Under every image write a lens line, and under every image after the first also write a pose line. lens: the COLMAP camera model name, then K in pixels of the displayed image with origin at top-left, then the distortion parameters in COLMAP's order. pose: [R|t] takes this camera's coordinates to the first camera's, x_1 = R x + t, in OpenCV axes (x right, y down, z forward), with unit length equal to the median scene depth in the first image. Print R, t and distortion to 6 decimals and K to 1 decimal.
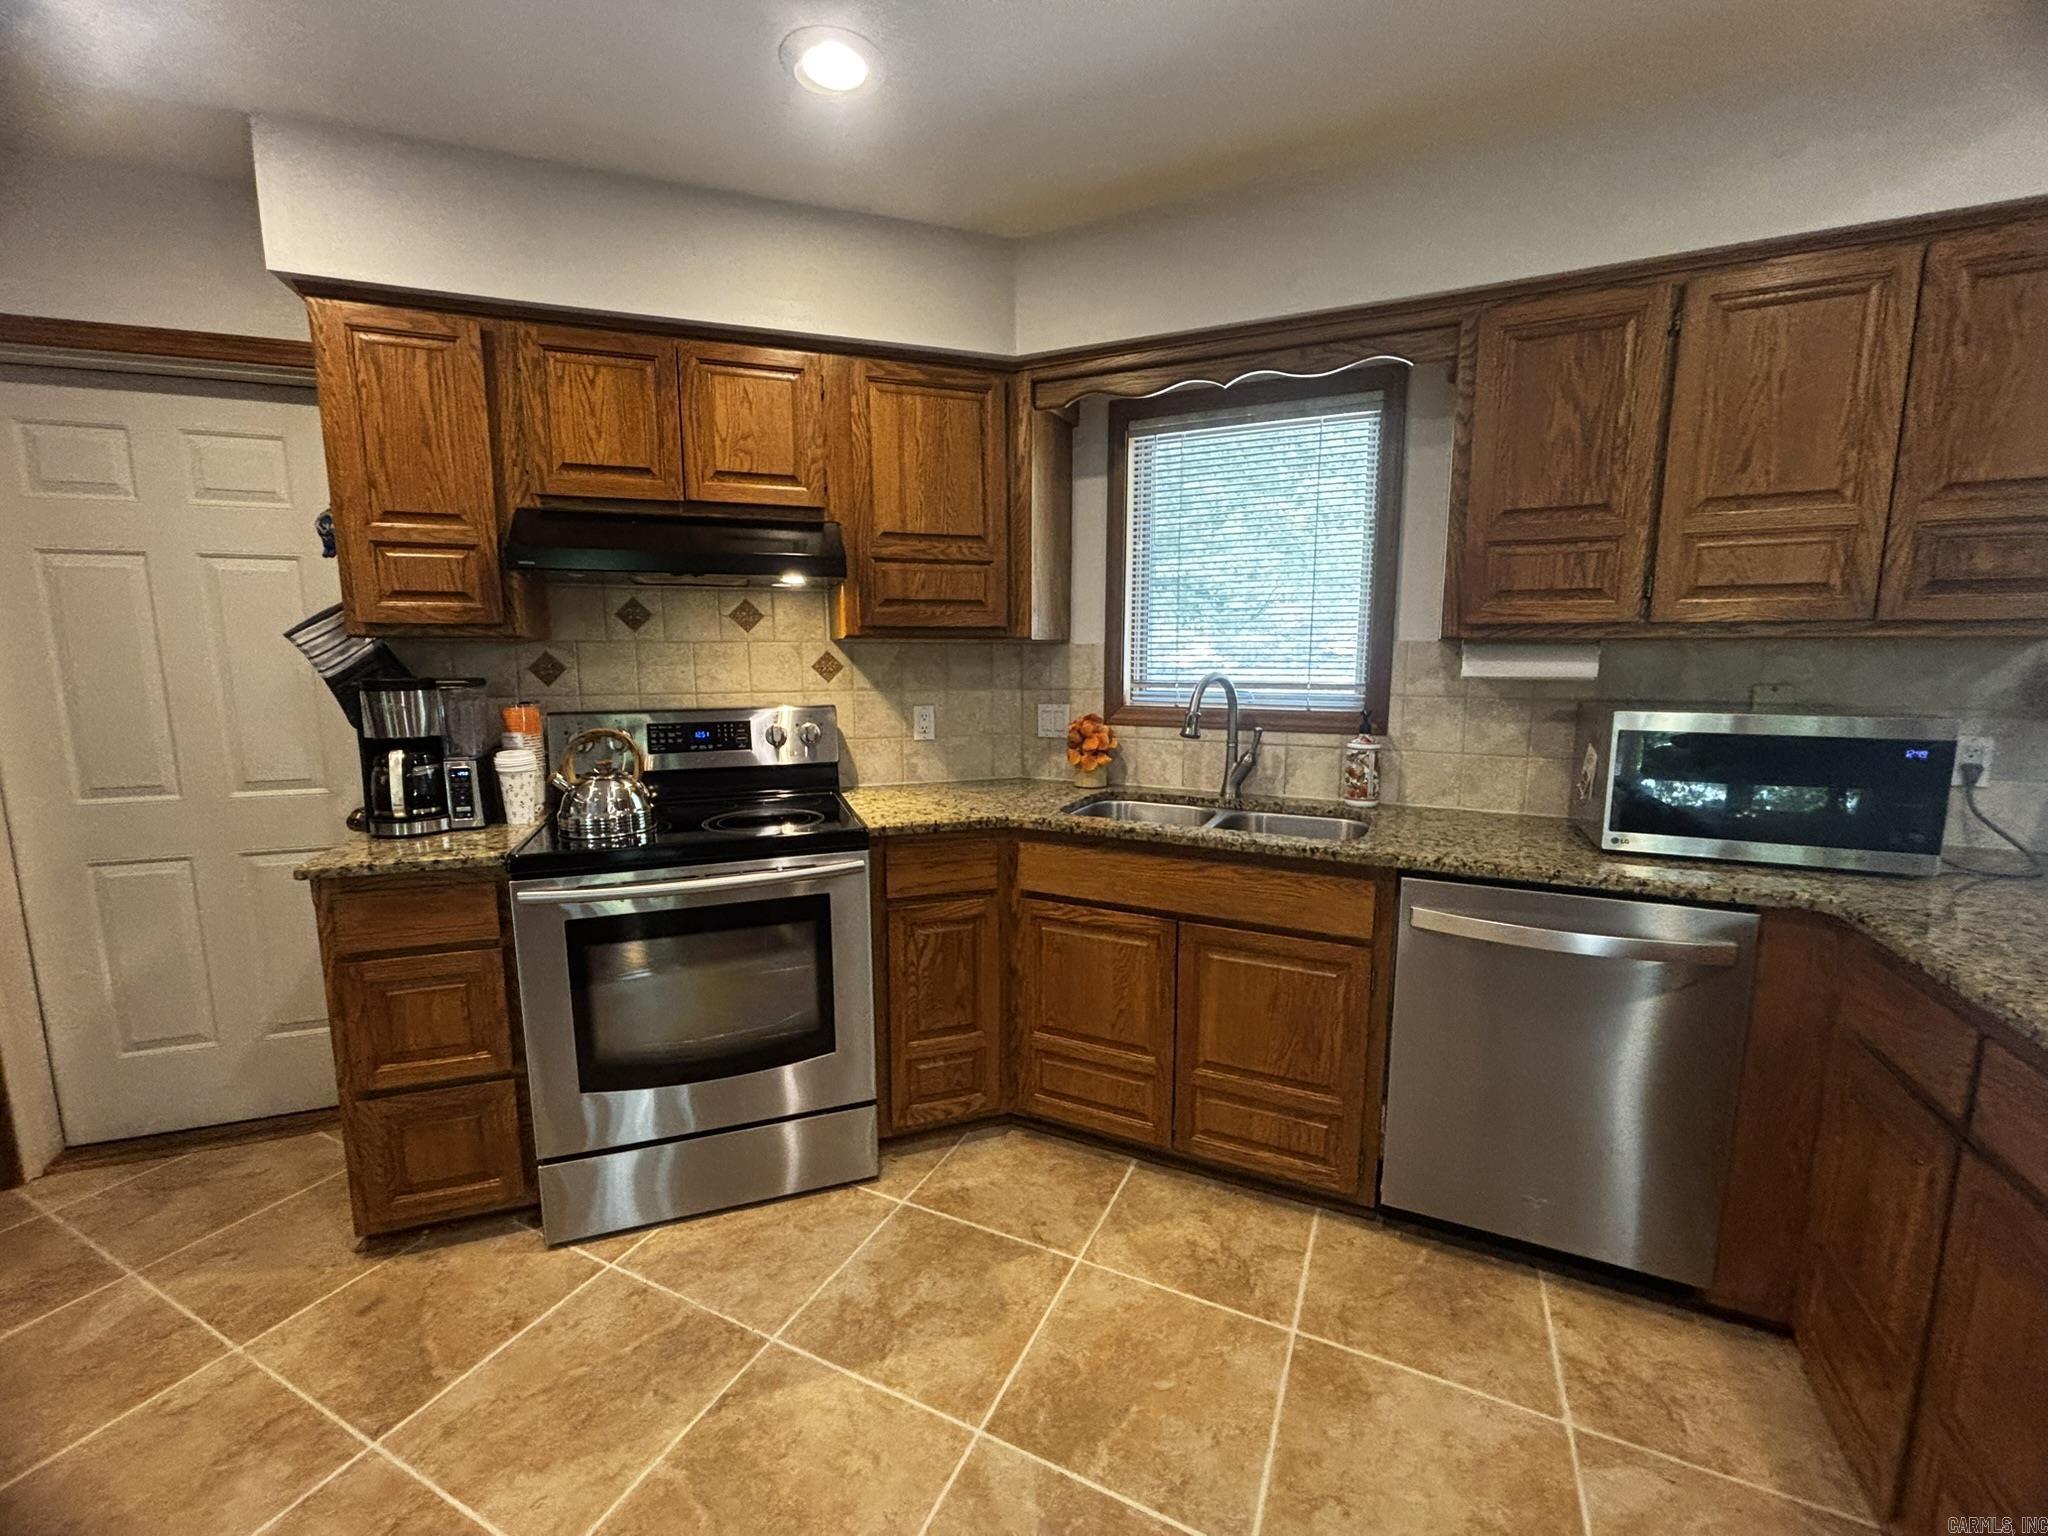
lens RADIAL K [[835.8, 0, 1023.5], [0, 835.8, 767.7], [0, 0, 1]] dist [0.002735, -0.000529]
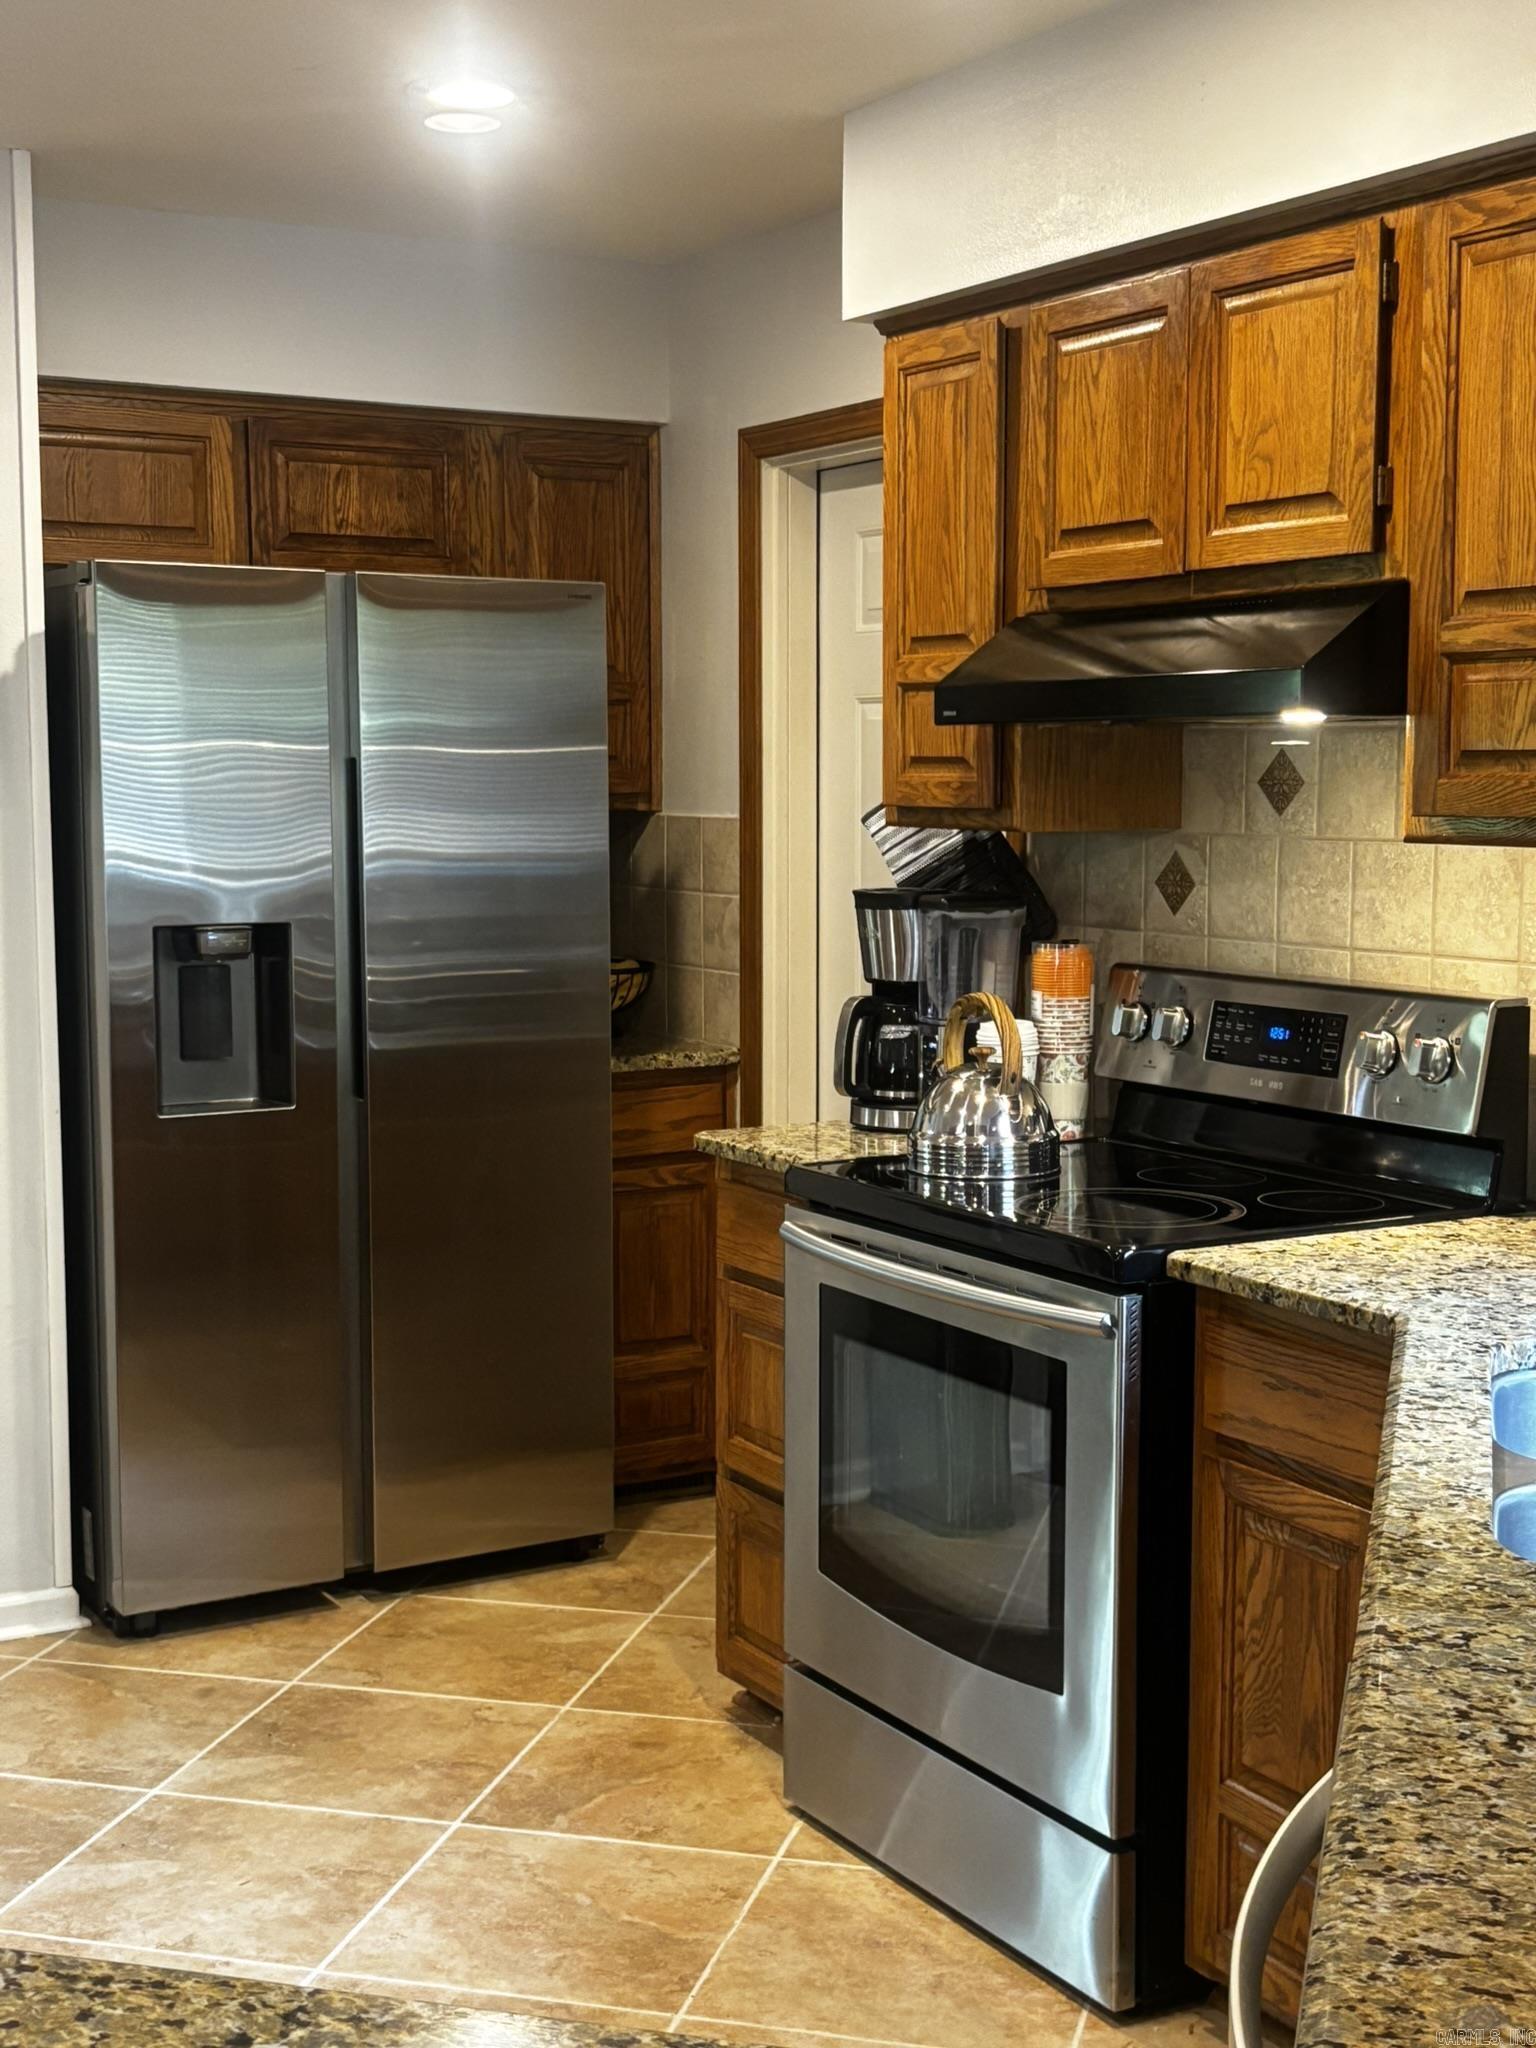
lens RADIAL K [[2650.8, 0, 786.4], [0, 2650.8, 1045.3], [0, 0, 1]] dist [0.104715, 0.000000]
pose [[0.187878, 0.106517, -0.976399, 1.241737], [-0.141043, 0.986725, 0.080505, -0.137003], [0.972013, 0.122589, 0.200407, 0.497019]]
